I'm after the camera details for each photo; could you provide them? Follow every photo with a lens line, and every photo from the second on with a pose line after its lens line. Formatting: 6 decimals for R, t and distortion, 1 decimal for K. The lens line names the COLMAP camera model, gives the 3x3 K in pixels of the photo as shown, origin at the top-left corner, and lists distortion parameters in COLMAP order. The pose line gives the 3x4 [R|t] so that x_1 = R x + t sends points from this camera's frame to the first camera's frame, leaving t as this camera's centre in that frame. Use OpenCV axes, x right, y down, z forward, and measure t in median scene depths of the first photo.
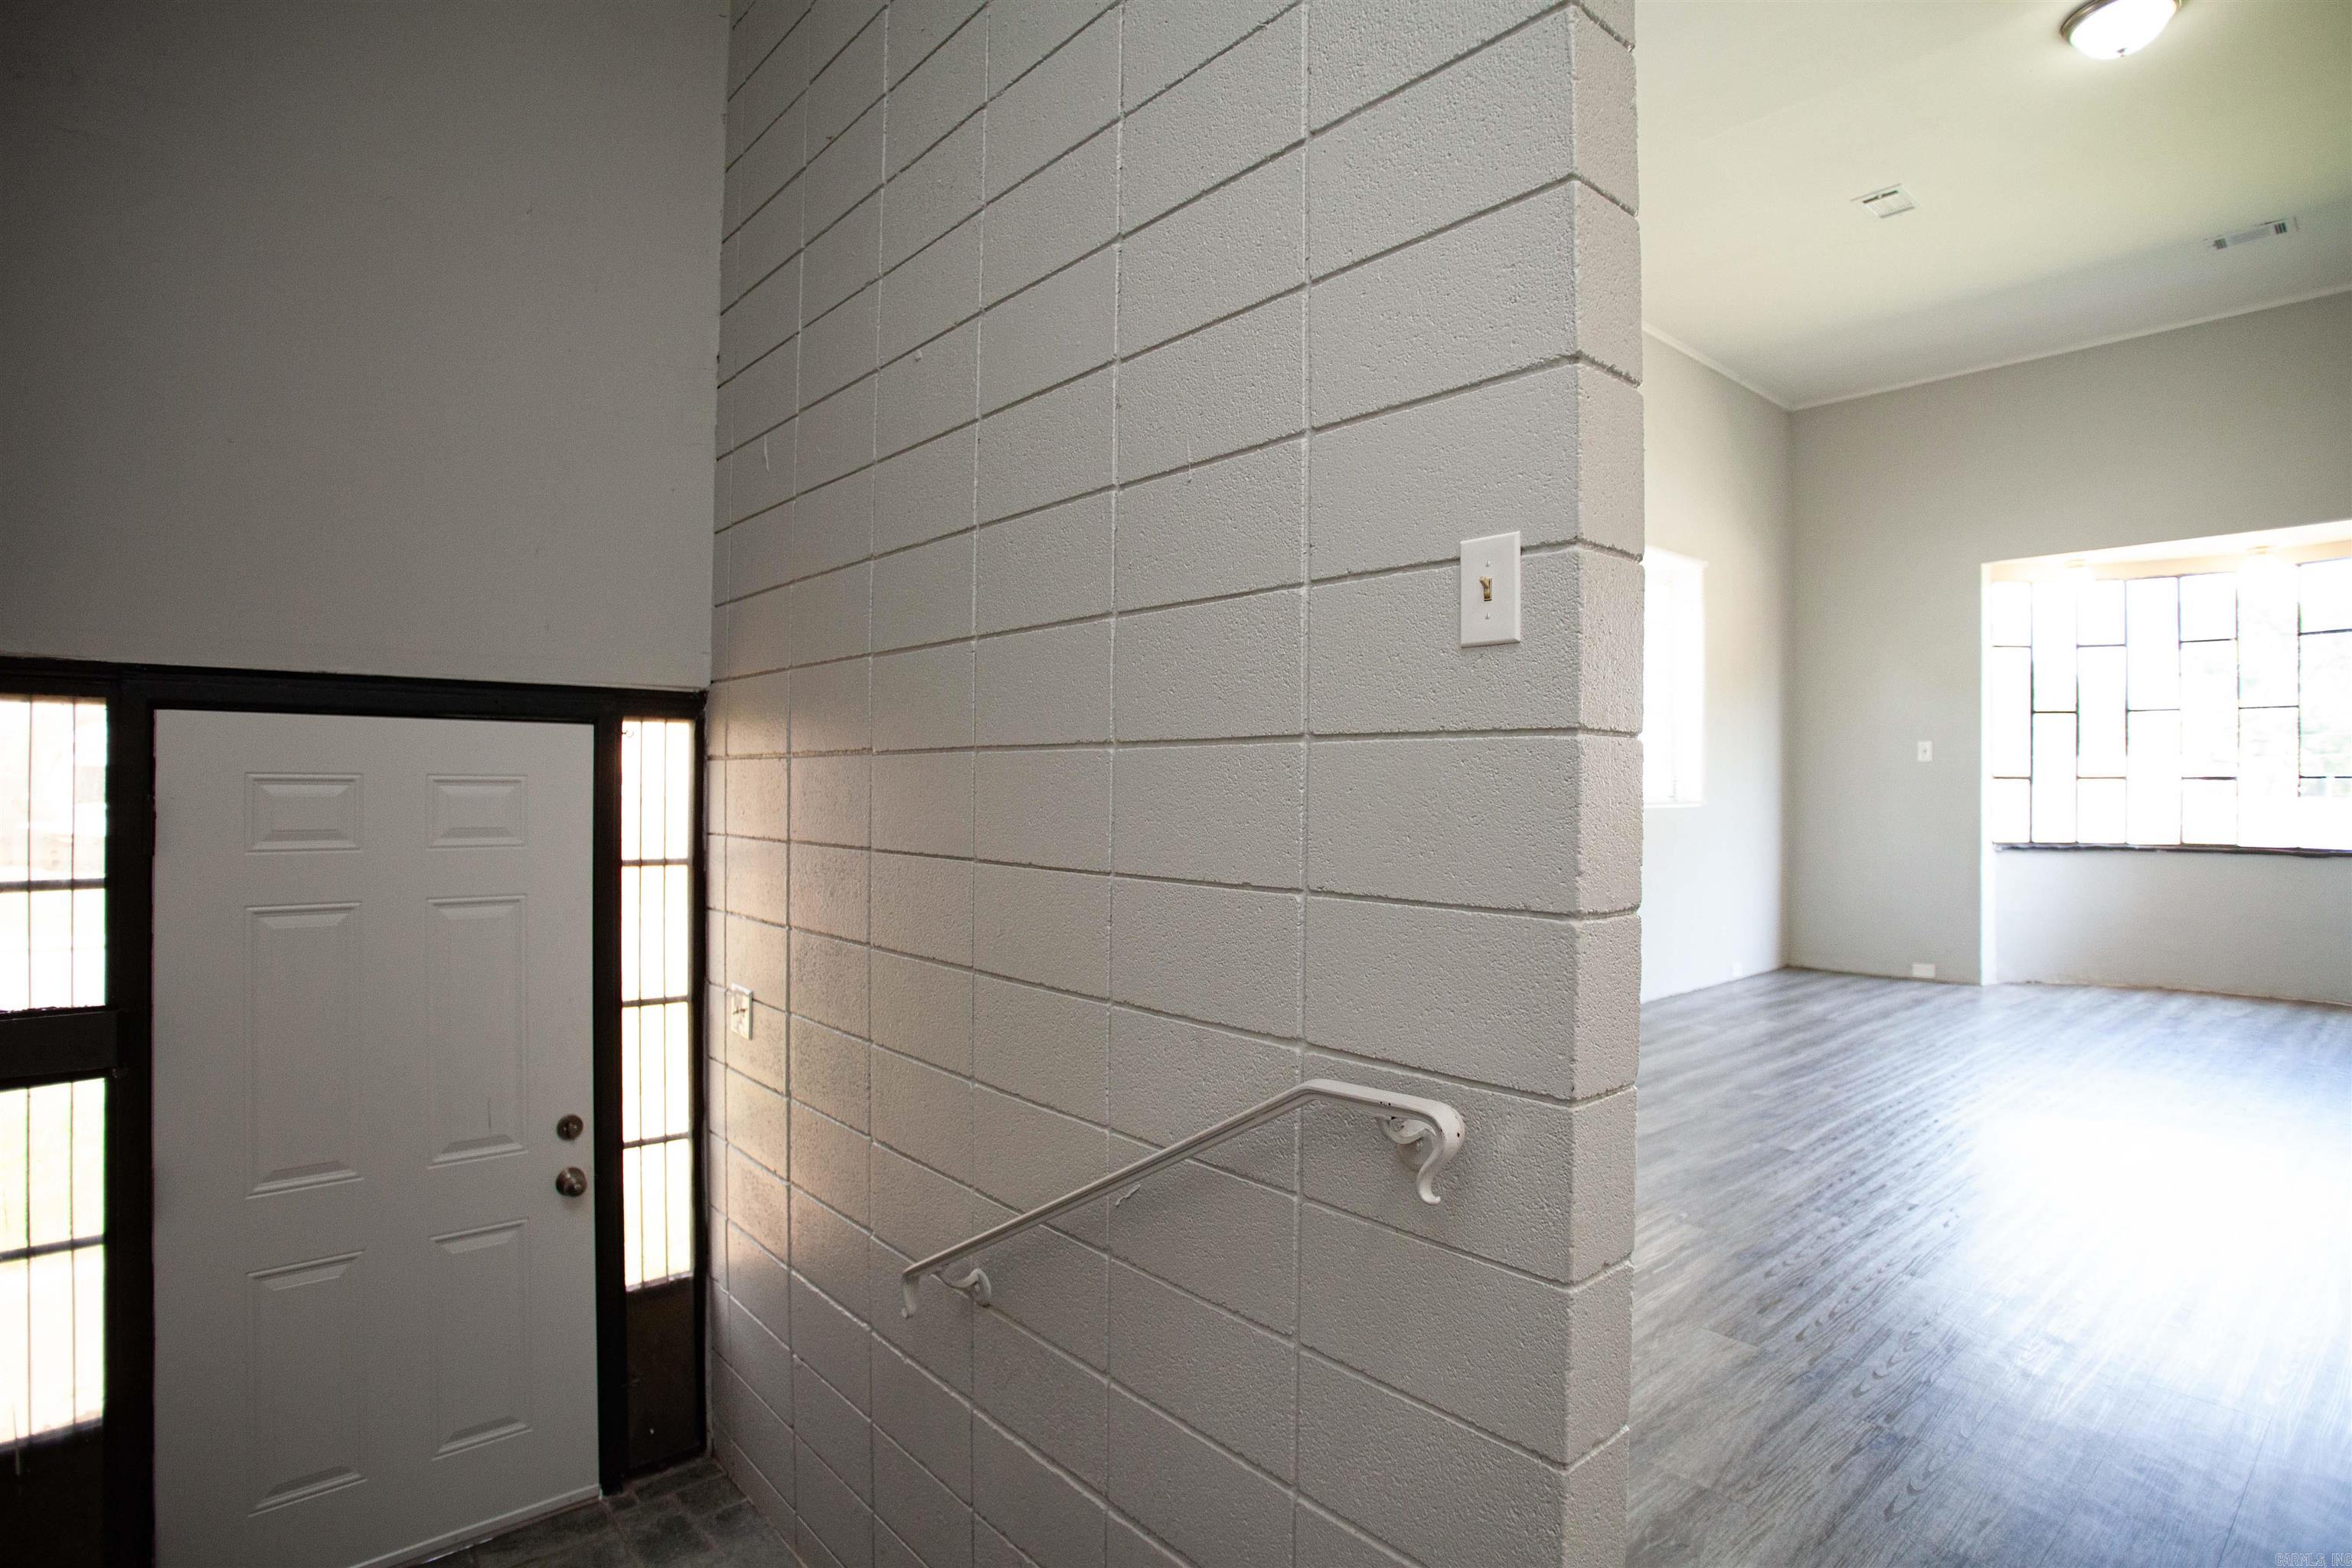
lens RADIAL K [[1196.8, 0, 1177.4], [0, 1196.8, 786.5], [0, 0, 1]] dist [0.002083, 0.002710]
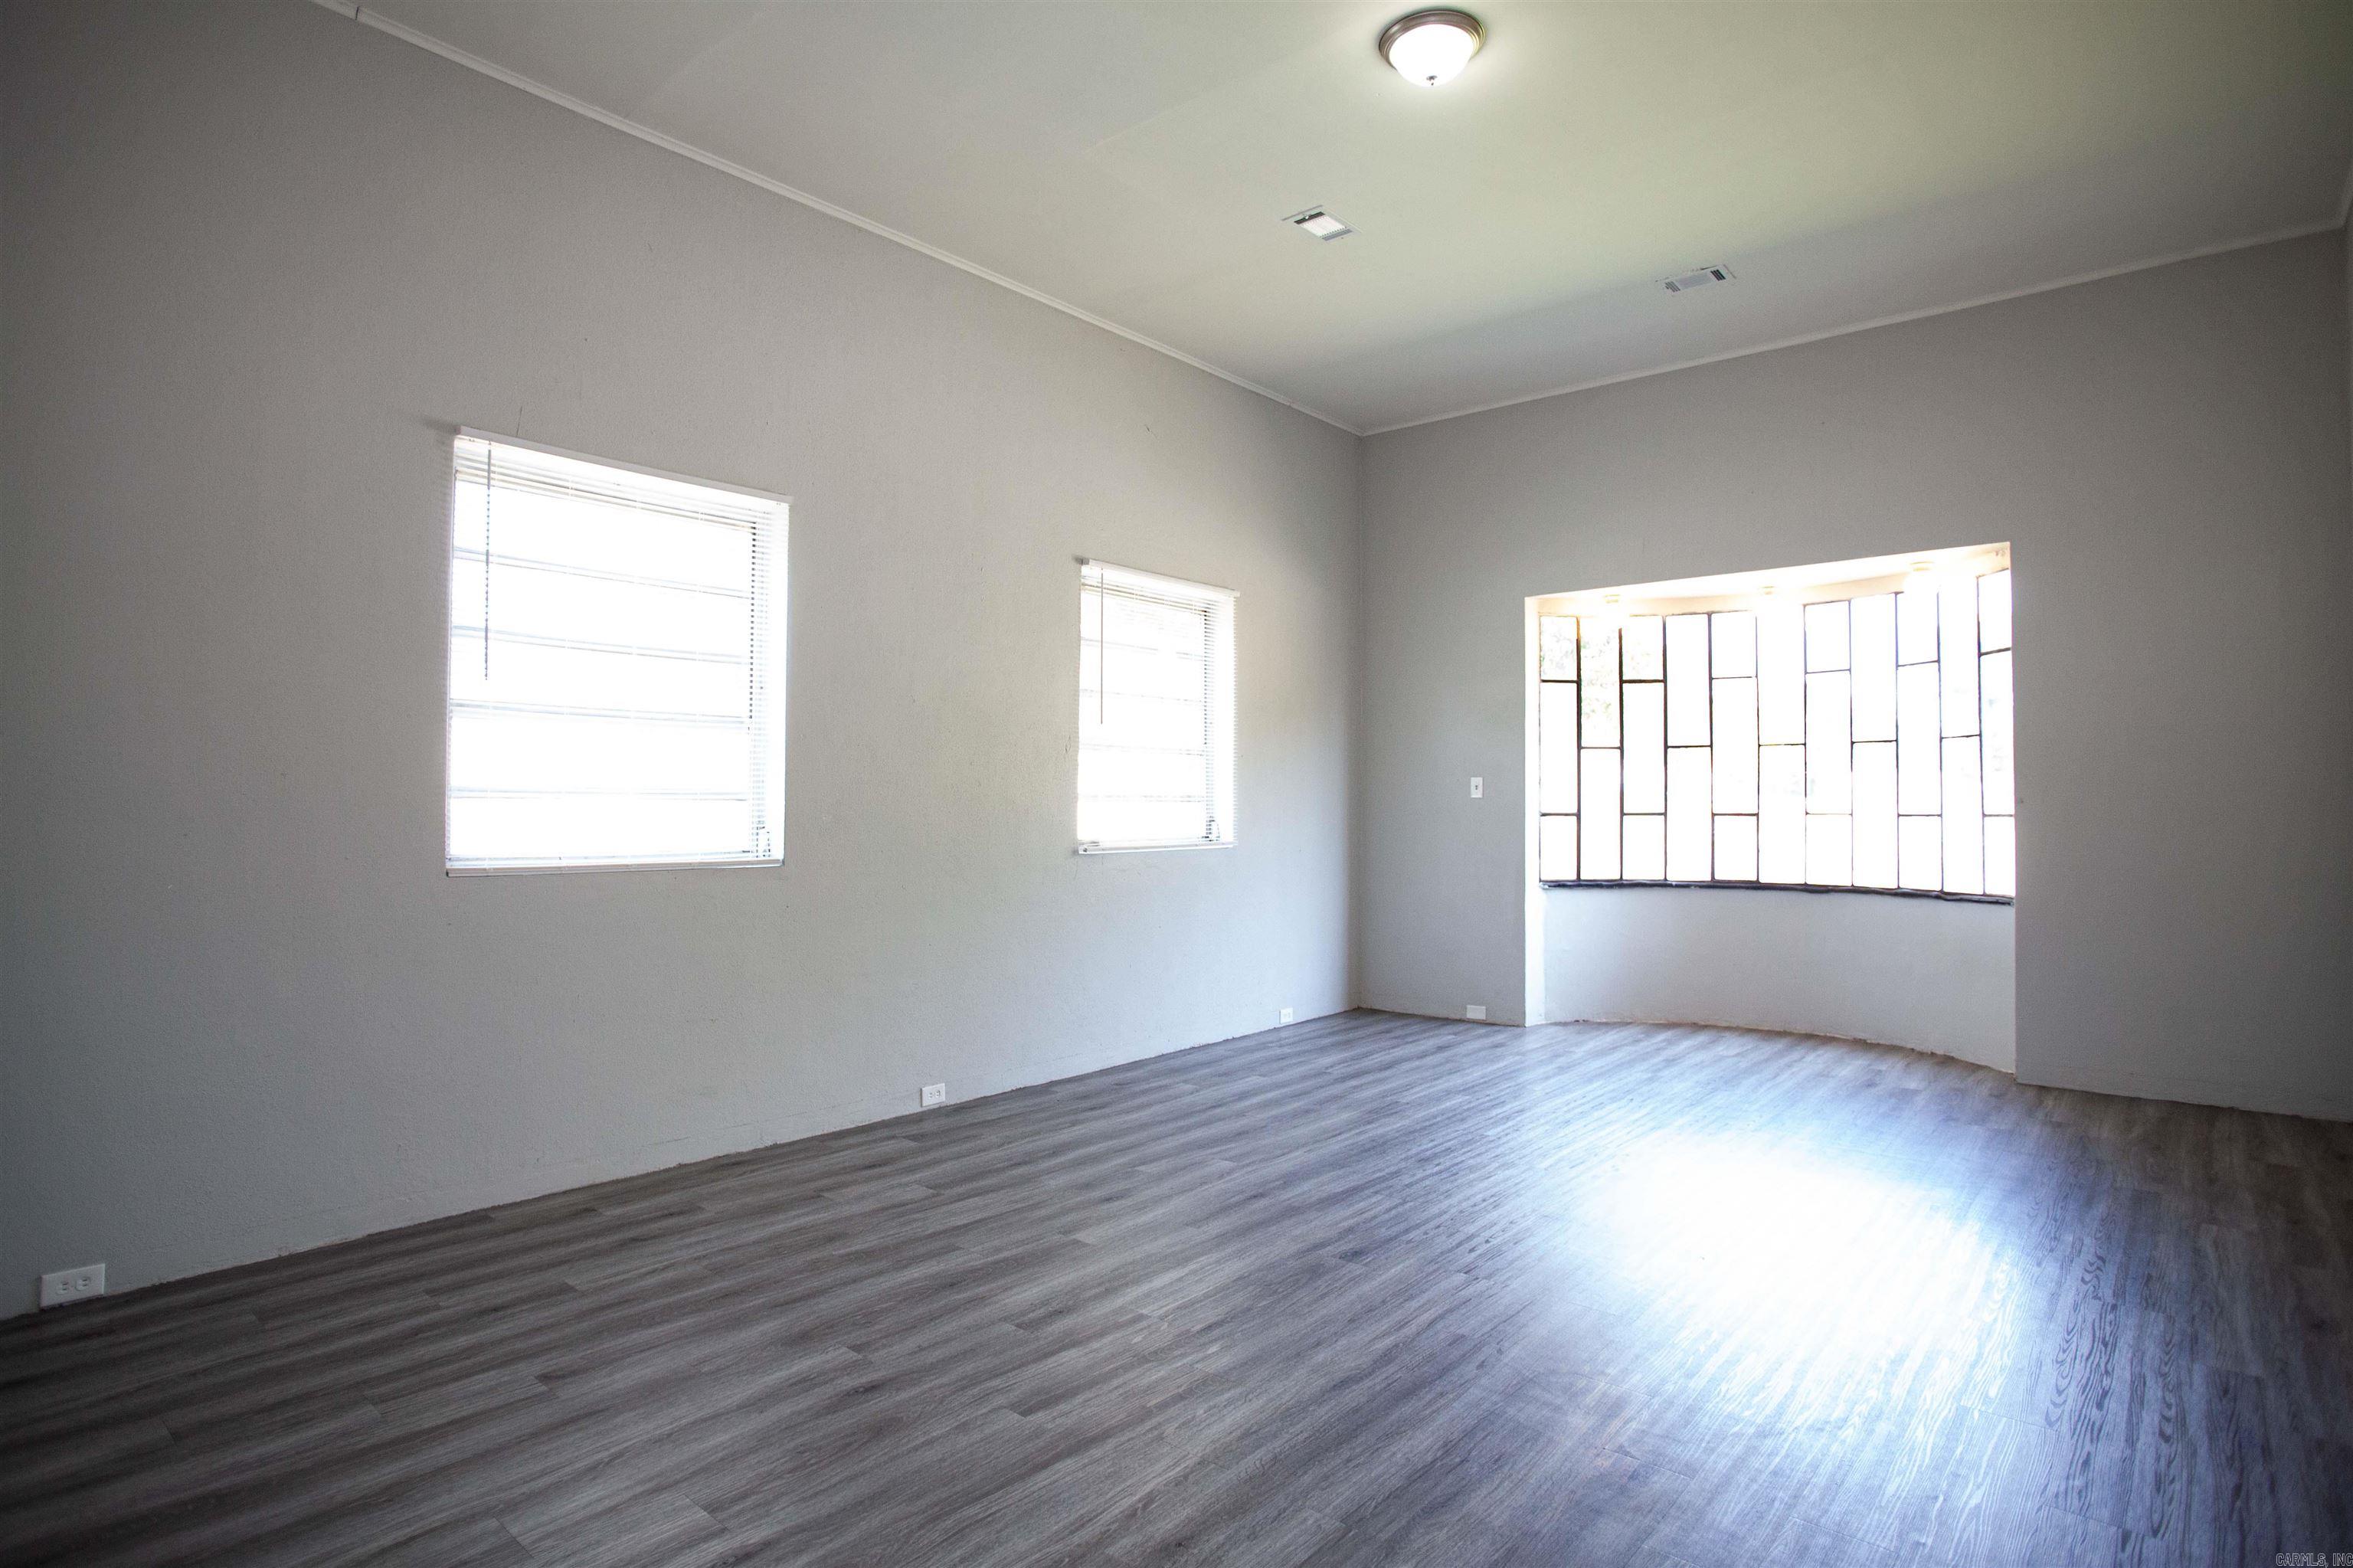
lens RADIAL K [[1239.6, 0, 1175.3], [0, 1239.6, 784.0], [0, 0, 1]] dist [-0.004035, -0.000453]
pose [[0.992051, -0.000518, 0.125833, 0.257014], [0.002522, 0.999872, -0.015770, -0.016935], [-0.125809, 0.015963, 0.991926, 0.027318]]
